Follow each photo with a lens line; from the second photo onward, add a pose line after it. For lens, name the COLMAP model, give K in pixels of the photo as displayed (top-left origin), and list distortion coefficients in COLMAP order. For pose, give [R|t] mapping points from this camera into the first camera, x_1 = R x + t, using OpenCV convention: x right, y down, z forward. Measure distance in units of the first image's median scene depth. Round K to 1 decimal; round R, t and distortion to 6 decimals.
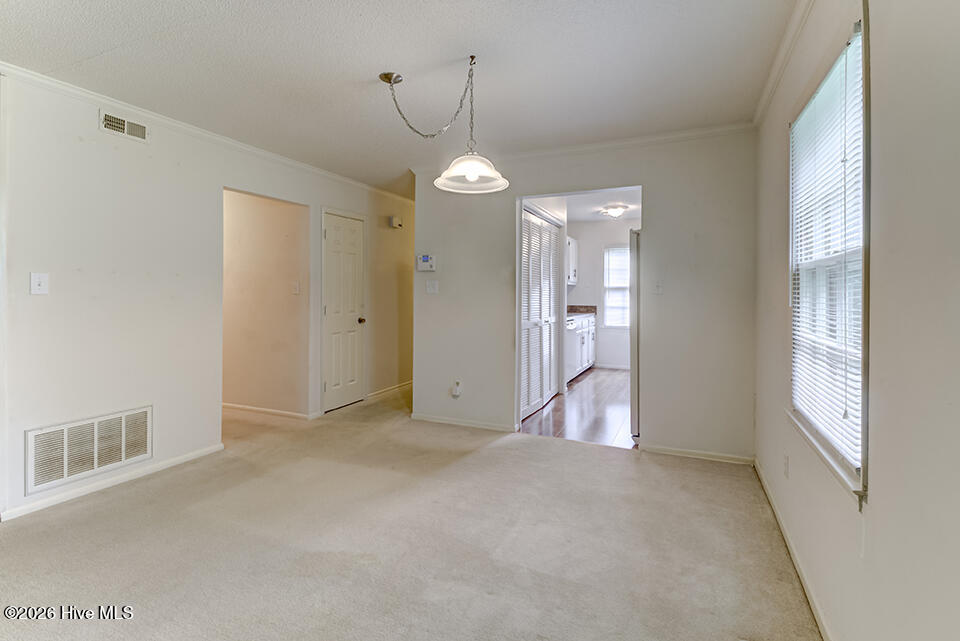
lens RADIAL K [[452.6, 0, 474.1], [0, 452.6, 298.5], [0, 0, 1]] dist [0.005944, -0.006369]
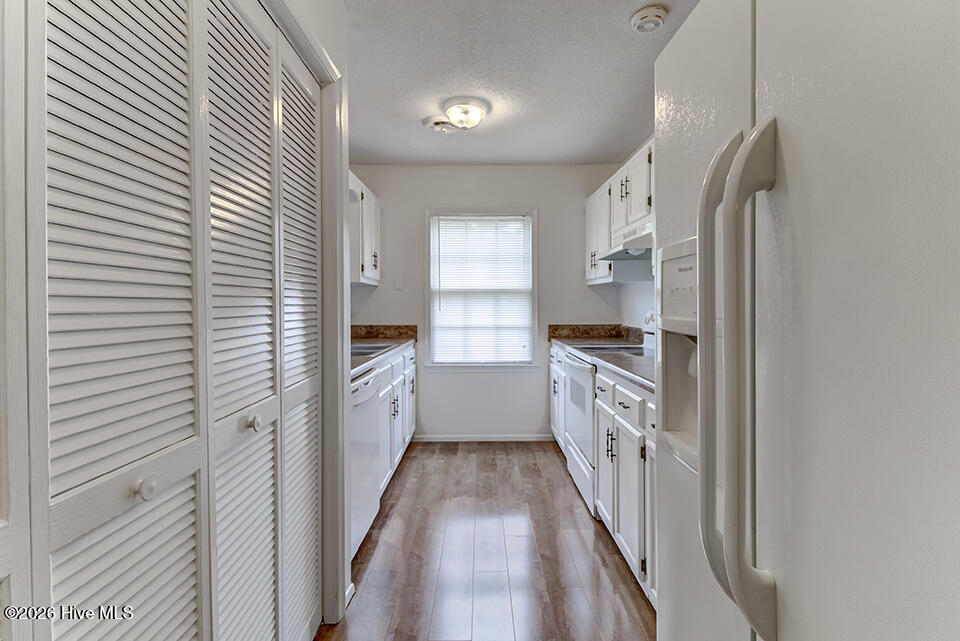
lens RADIAL K [[452.6, 0, 487.5], [0, 452.6, 304.6], [0, 0, 1]] dist [0.005944, -0.006369]
pose [[0.898127, -0.005784, 0.439699, 0.150094], [0.009781, 0.999929, -0.006825, -0.004246], [-0.439628, 0.010430, 0.898119, 0.653725]]
